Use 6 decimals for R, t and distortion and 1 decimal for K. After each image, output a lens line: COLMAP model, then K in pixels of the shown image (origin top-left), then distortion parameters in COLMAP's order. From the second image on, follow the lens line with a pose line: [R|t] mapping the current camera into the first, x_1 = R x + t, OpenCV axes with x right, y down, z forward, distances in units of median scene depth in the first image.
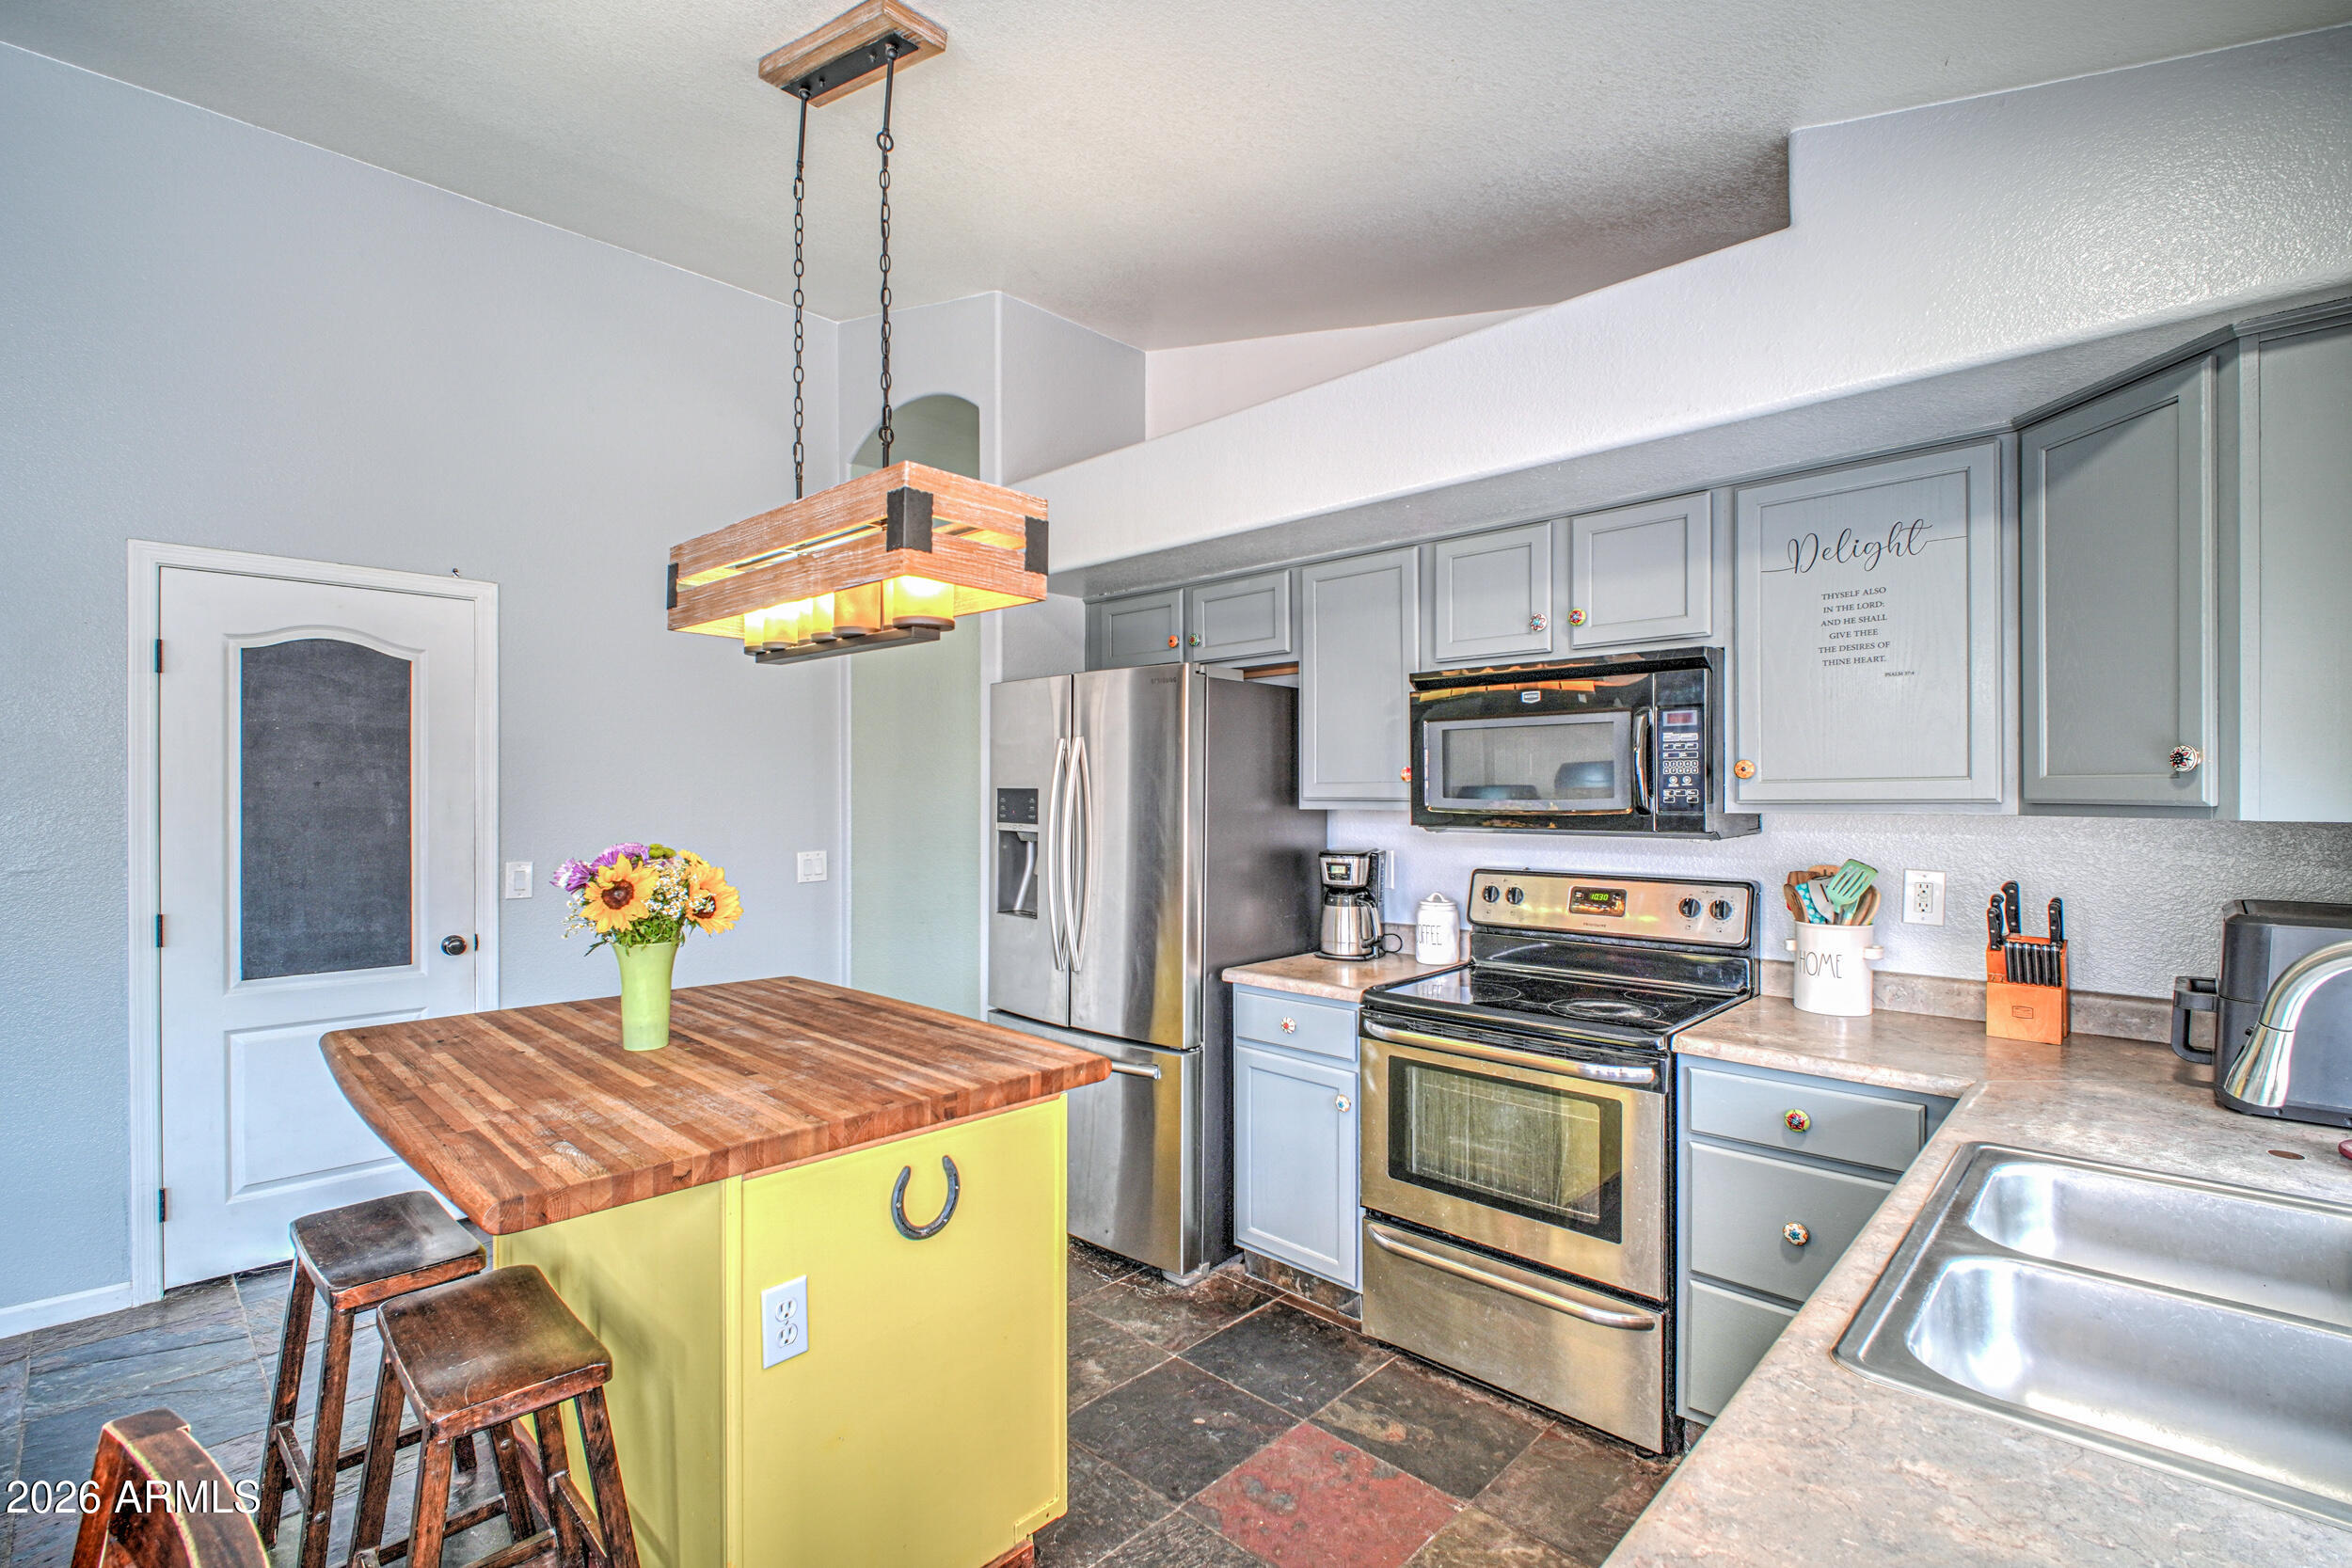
lens RADIAL K [[1070.9, 0, 1185.6], [0, 1070.9, 792.2], [0, 0, 1]] dist [-0.004454, -0.005368]
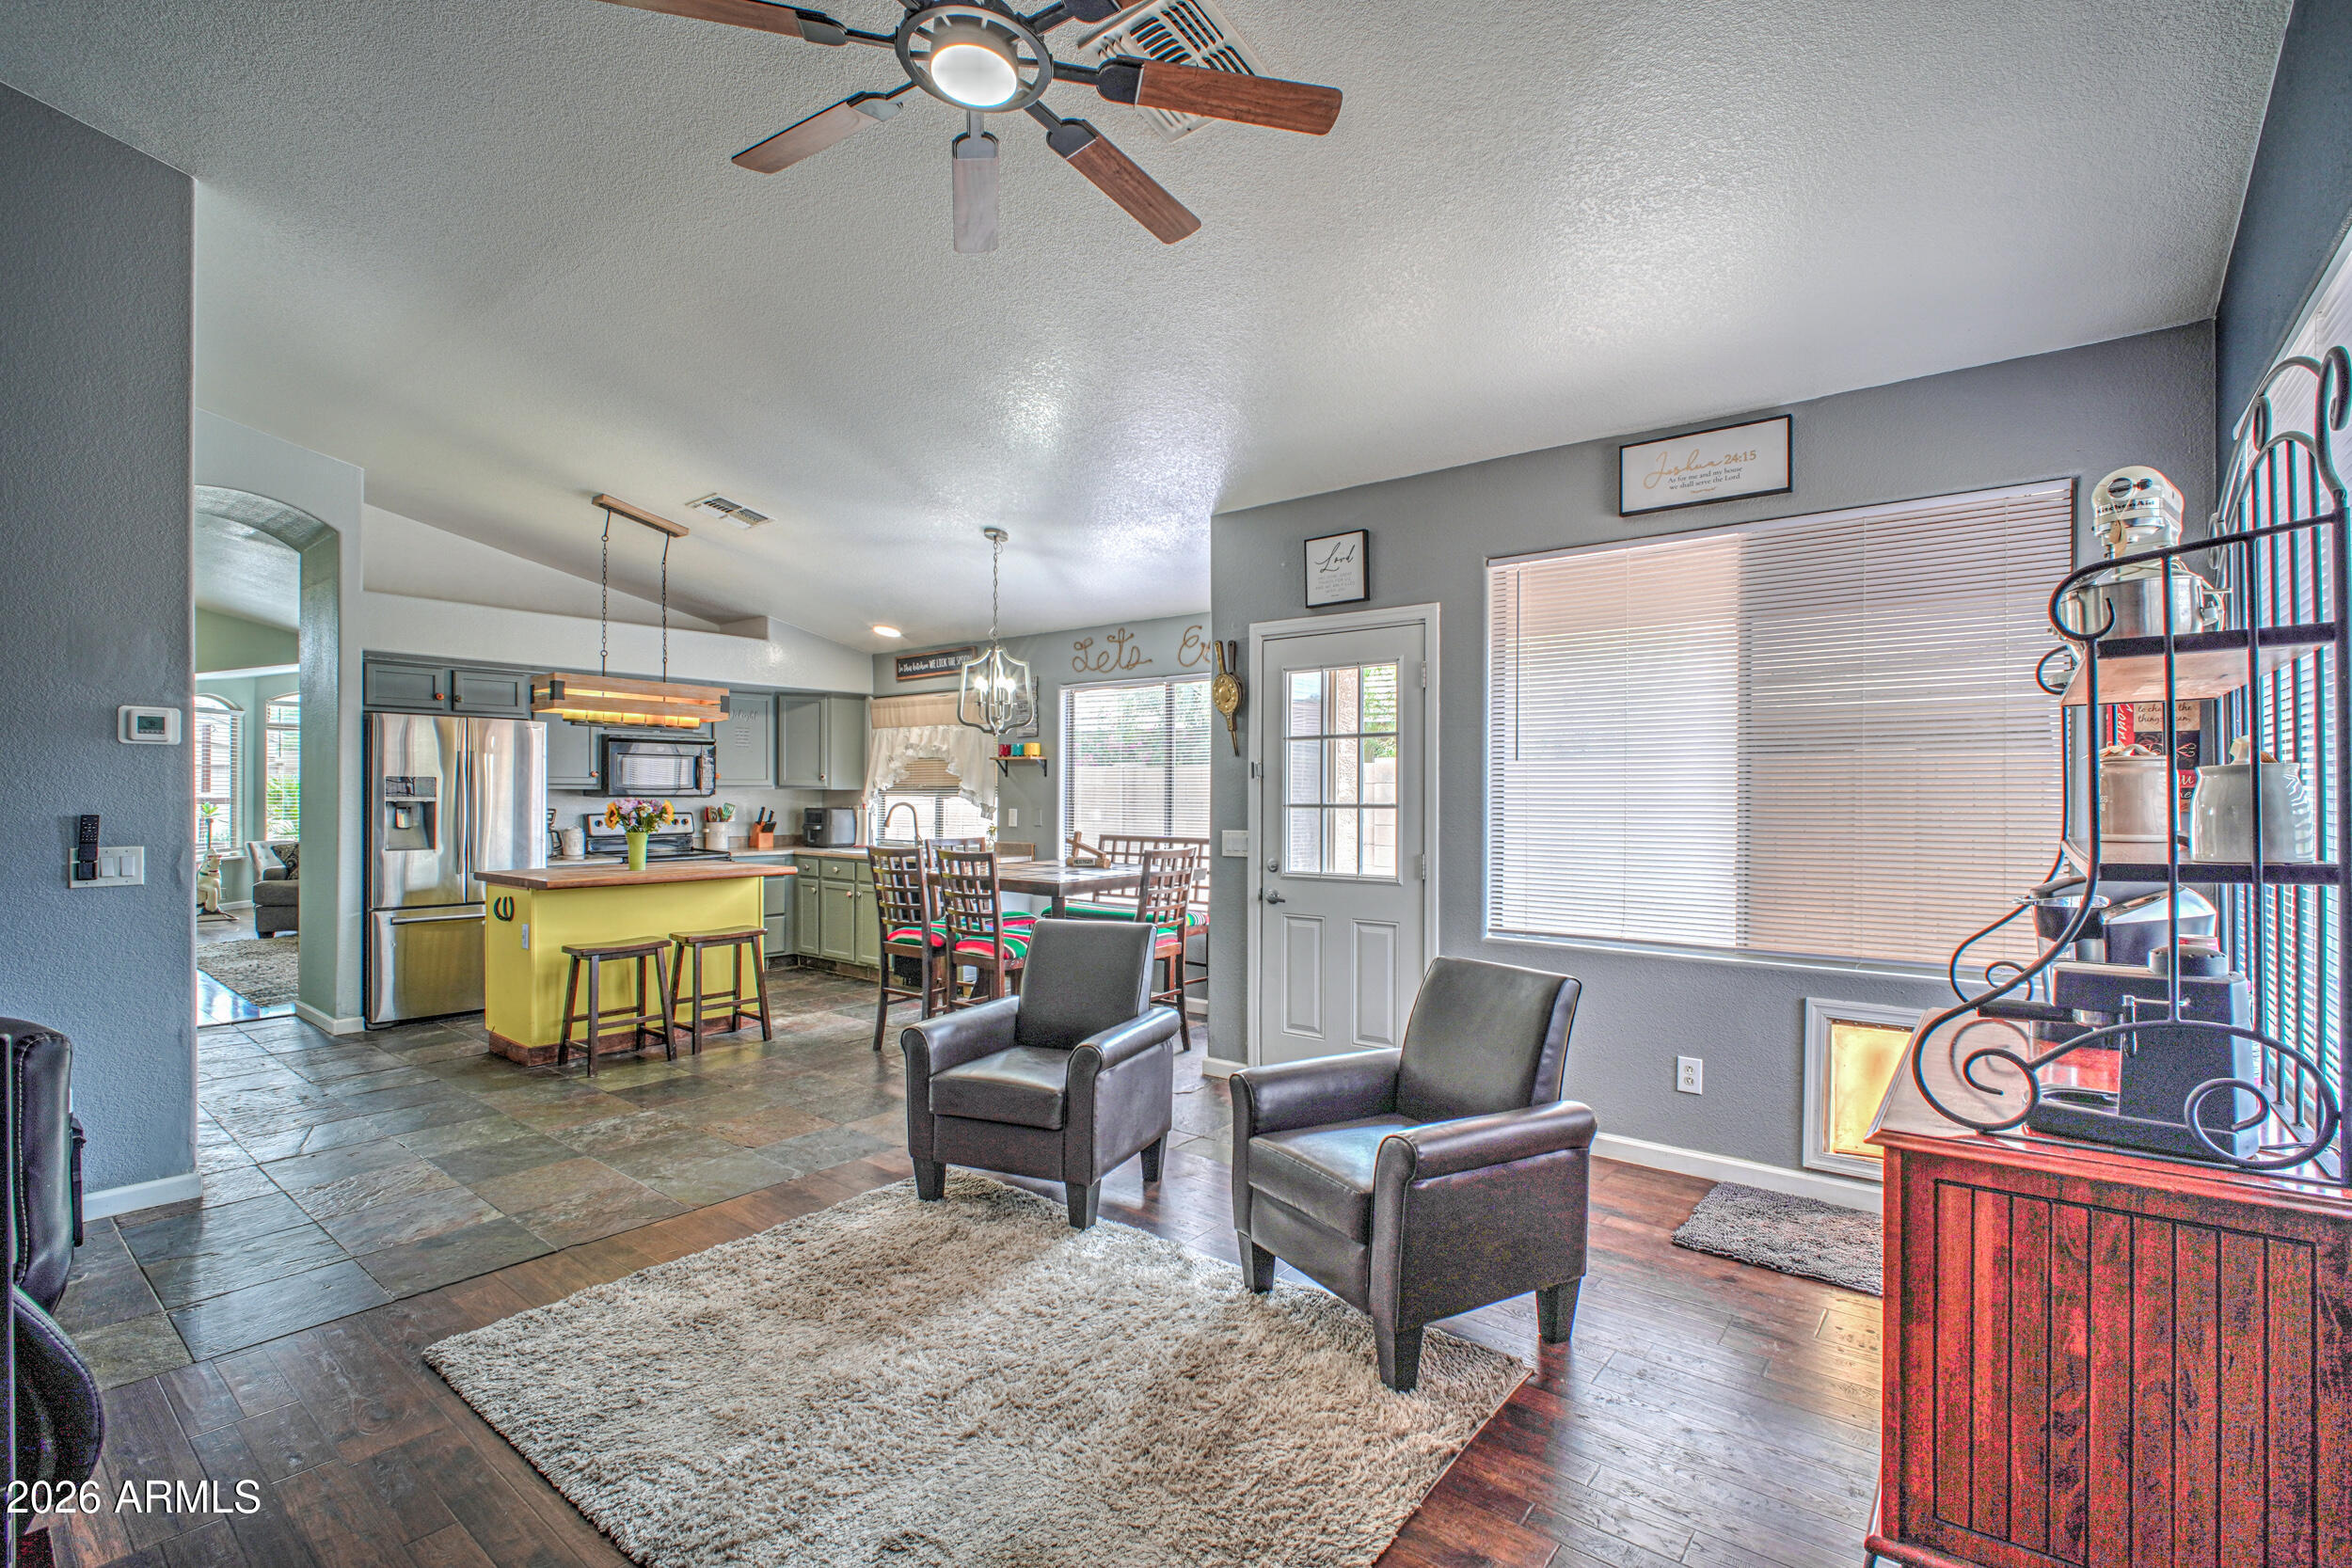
lens RADIAL K [[1070.9, 0, 1179.7], [0, 1070.9, 799.2], [0, 0, 1]] dist [-0.004454, -0.005368]
pose [[-0.082075, -0.007875, 0.996595, -2.581150], [-0.006247, 0.999953, 0.007387, 0.014970], [-0.996607, -0.005619, -0.082121, -0.142939]]
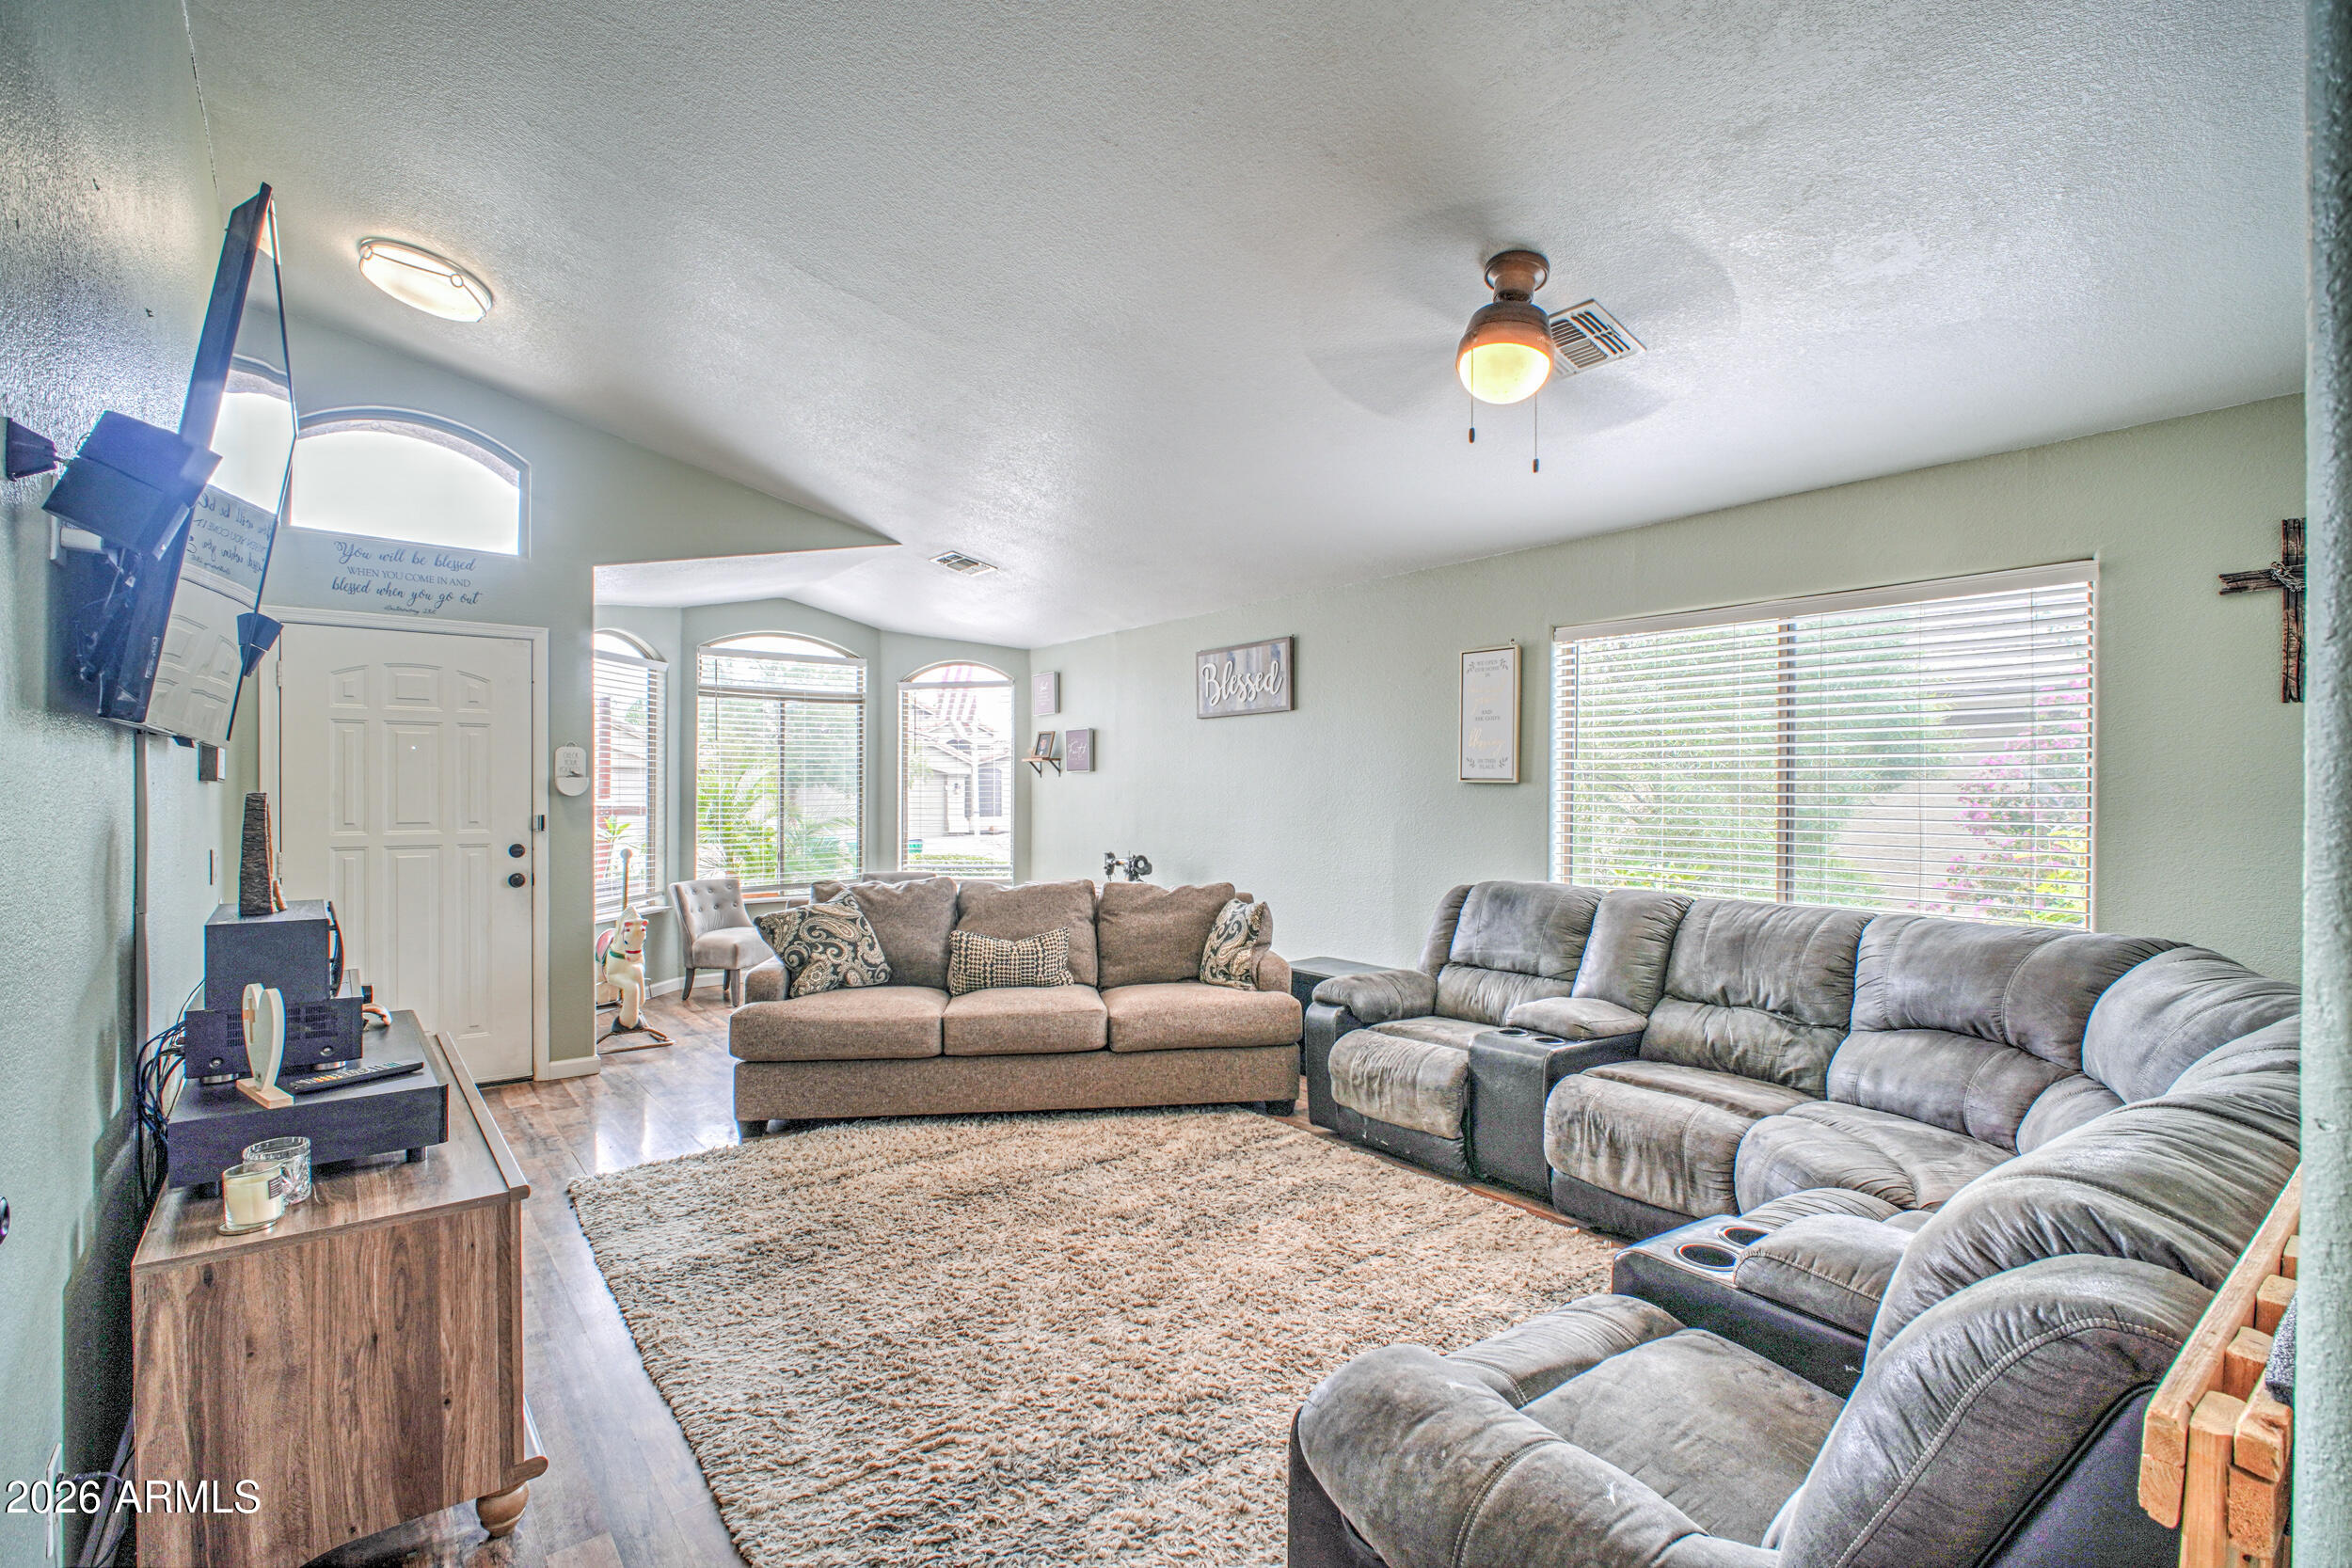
lens RADIAL K [[1070.9, 0, 1183.7], [0, 1070.9, 791.3], [0, 0, 1]] dist [-0.004454, -0.005368]
pose [[0.144086, -0.002399, 0.989562, -0.278670], [-0.001178, 0.999996, 0.002595, 0.017778], [-0.989565, -0.001540, 0.144082, 1.729460]]
